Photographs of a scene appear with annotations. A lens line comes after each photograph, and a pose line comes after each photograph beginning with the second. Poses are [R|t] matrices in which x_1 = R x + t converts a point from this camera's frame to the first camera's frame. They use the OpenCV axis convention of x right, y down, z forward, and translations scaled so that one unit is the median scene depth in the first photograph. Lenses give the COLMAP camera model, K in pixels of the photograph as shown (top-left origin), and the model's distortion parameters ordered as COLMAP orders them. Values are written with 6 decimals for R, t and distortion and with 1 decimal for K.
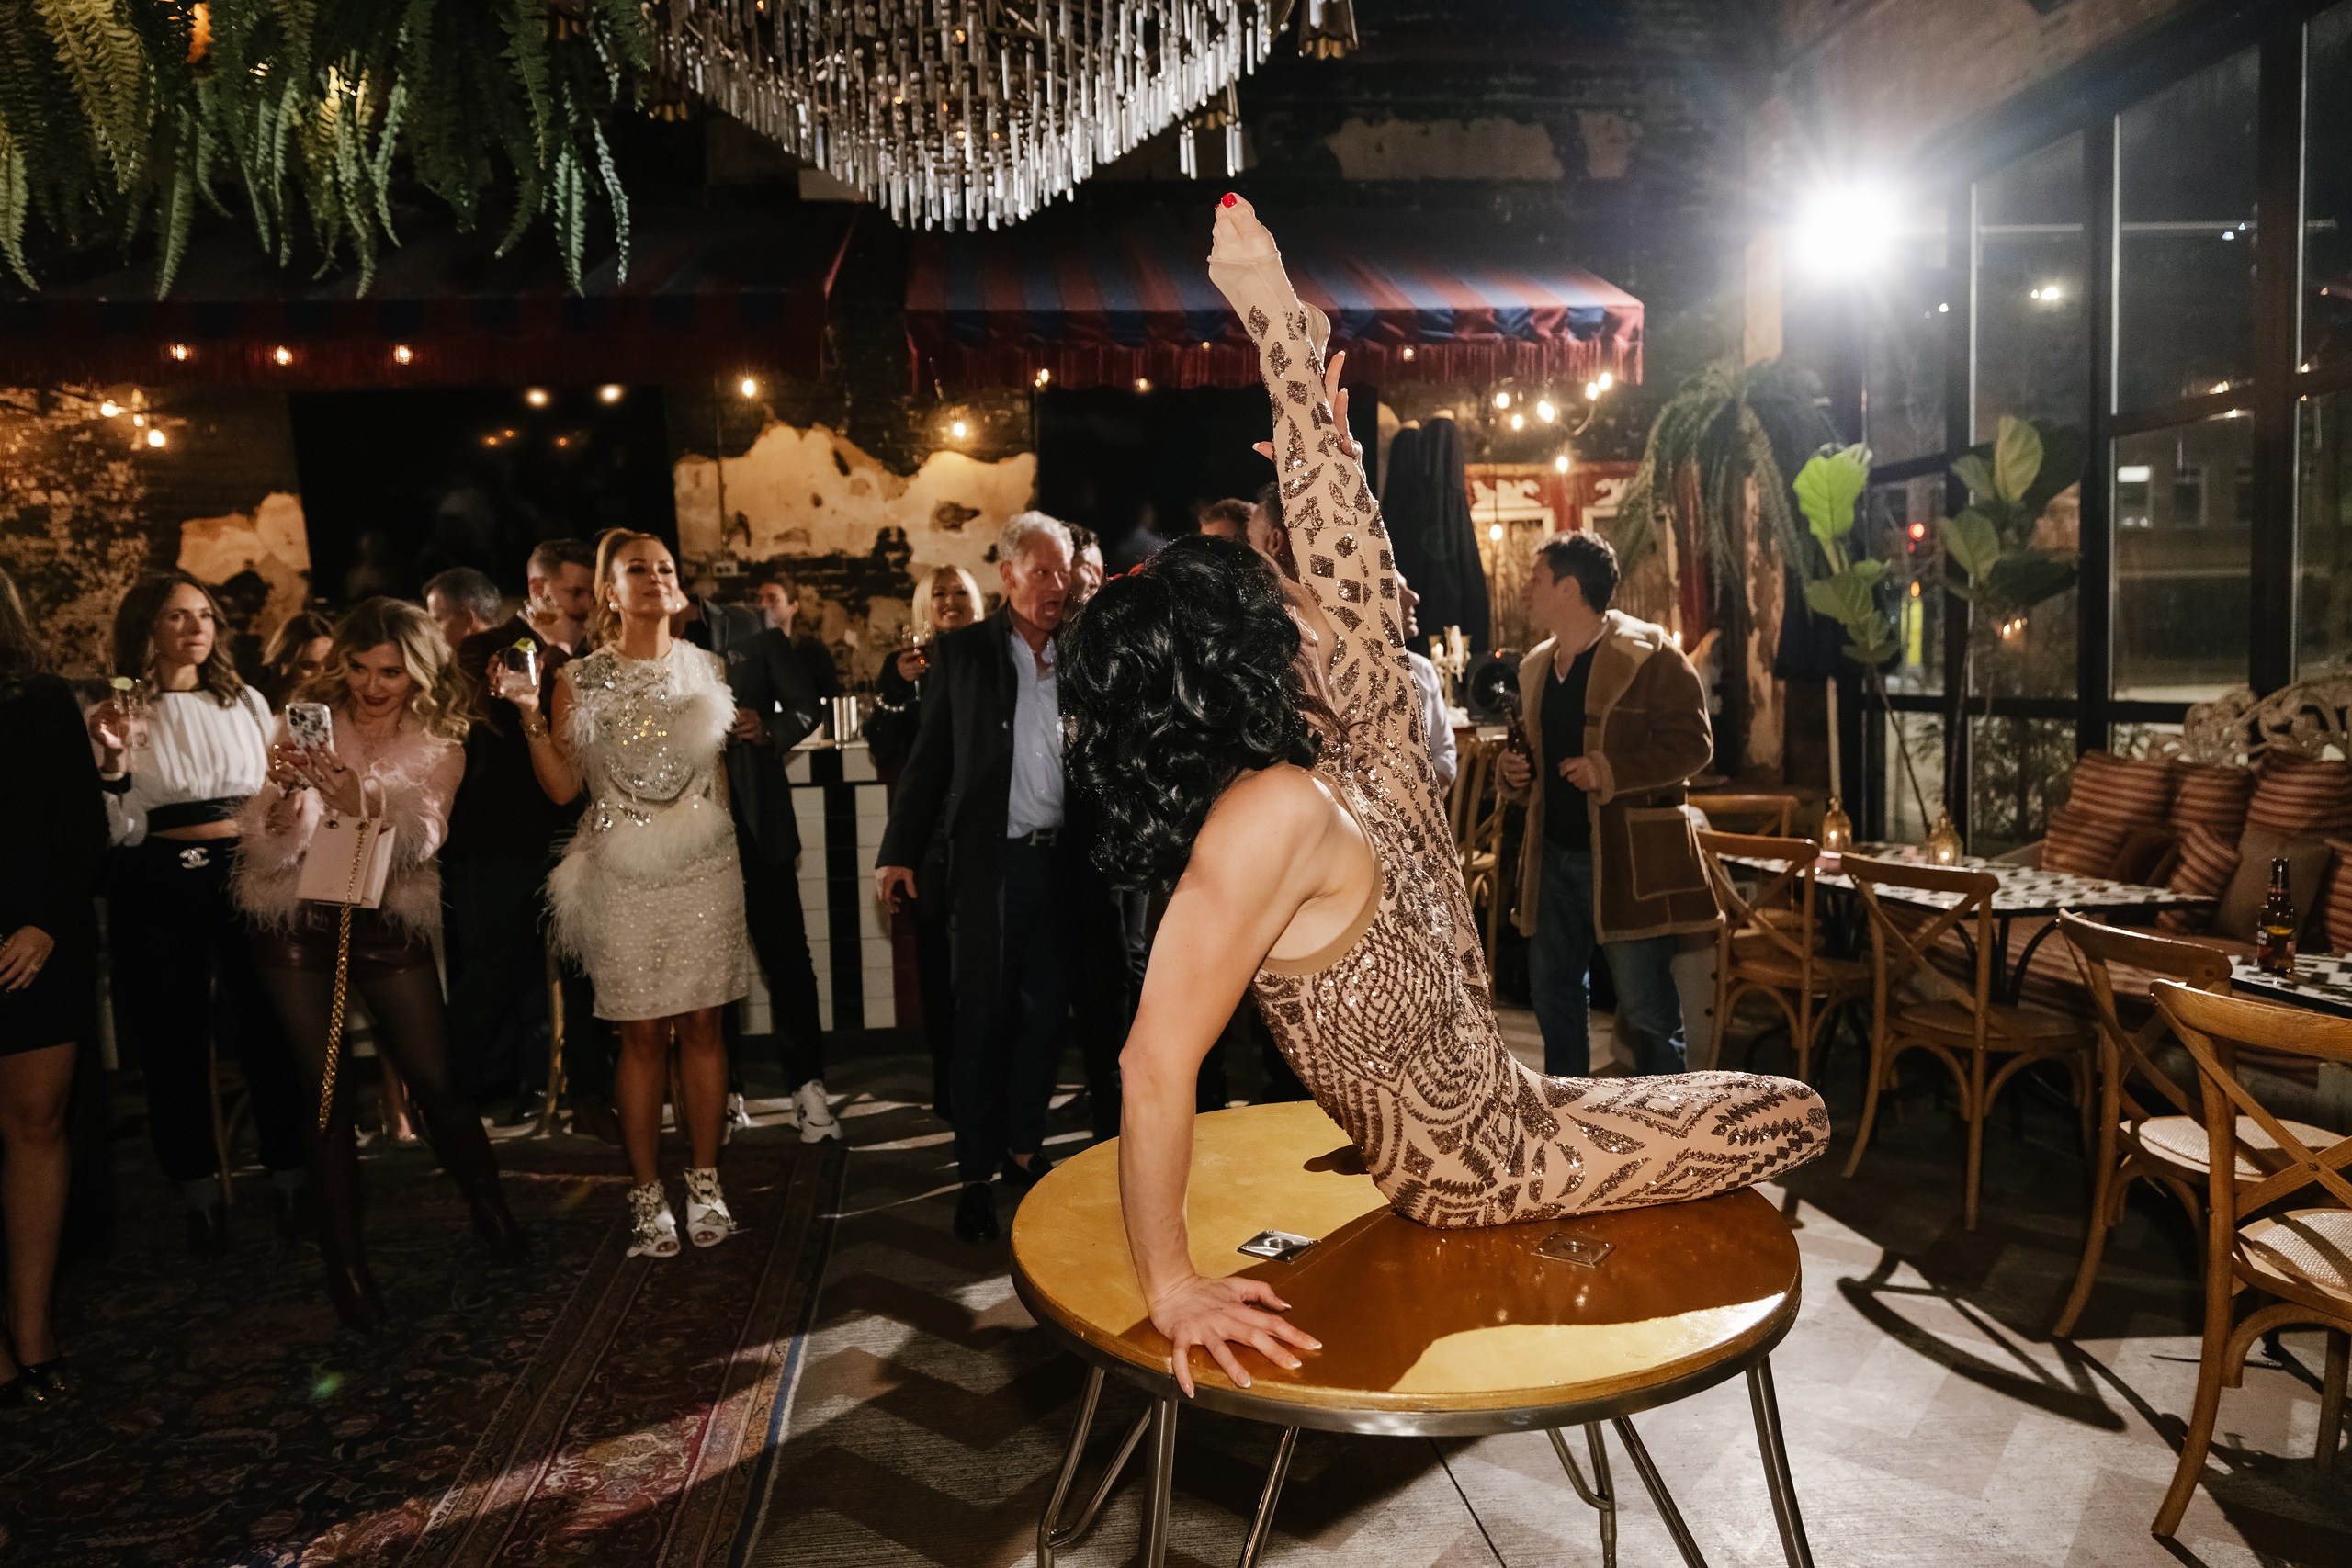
lens RADIAL K [[1520.6, 0, 1176.0], [0, 1520.6, 784.0], [0, 0, 1]] dist [-0.004907, -0.003166]
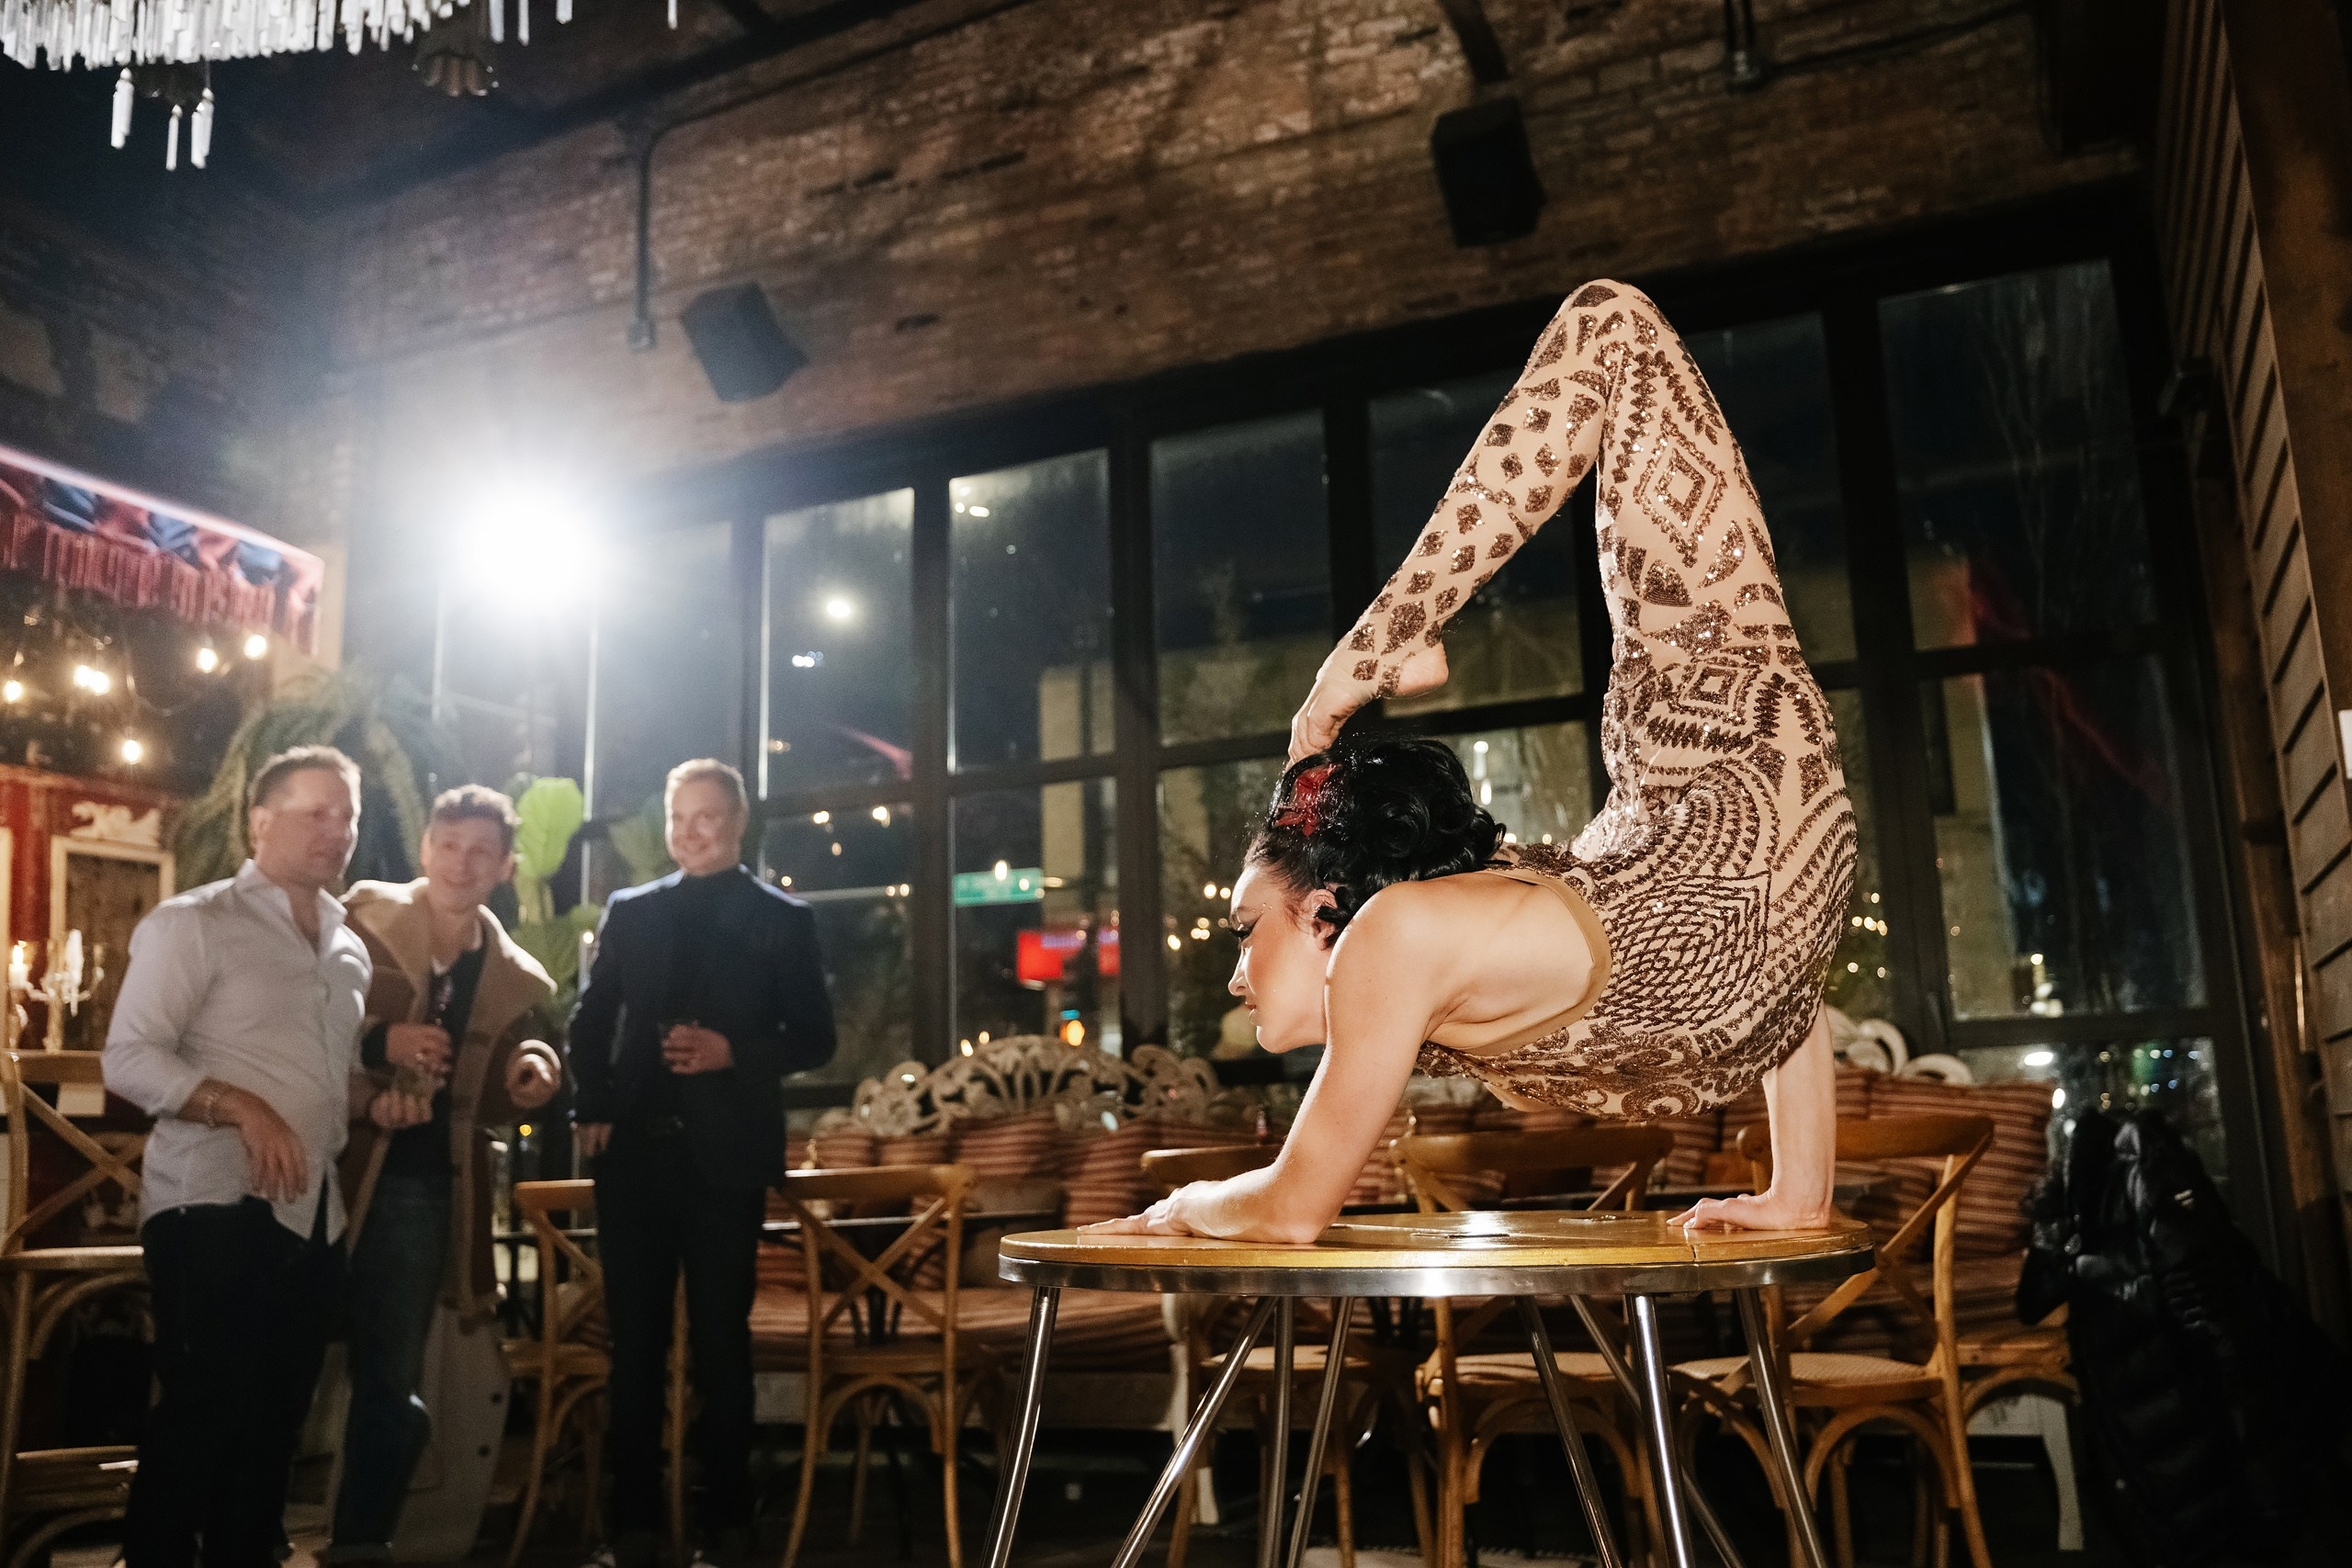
lens RADIAL K [[1909.1, 0, 1176.0], [0, 1909.1, 784.0], [0, 0, 1]] dist [0.045358, 0.000387]
pose [[0.523927, 0.180585, 0.832400, -0.279474], [0.083710, 0.961619, -0.261307, 0.096608], [-0.847640, 0.206586, 0.488701, 0.155473]]
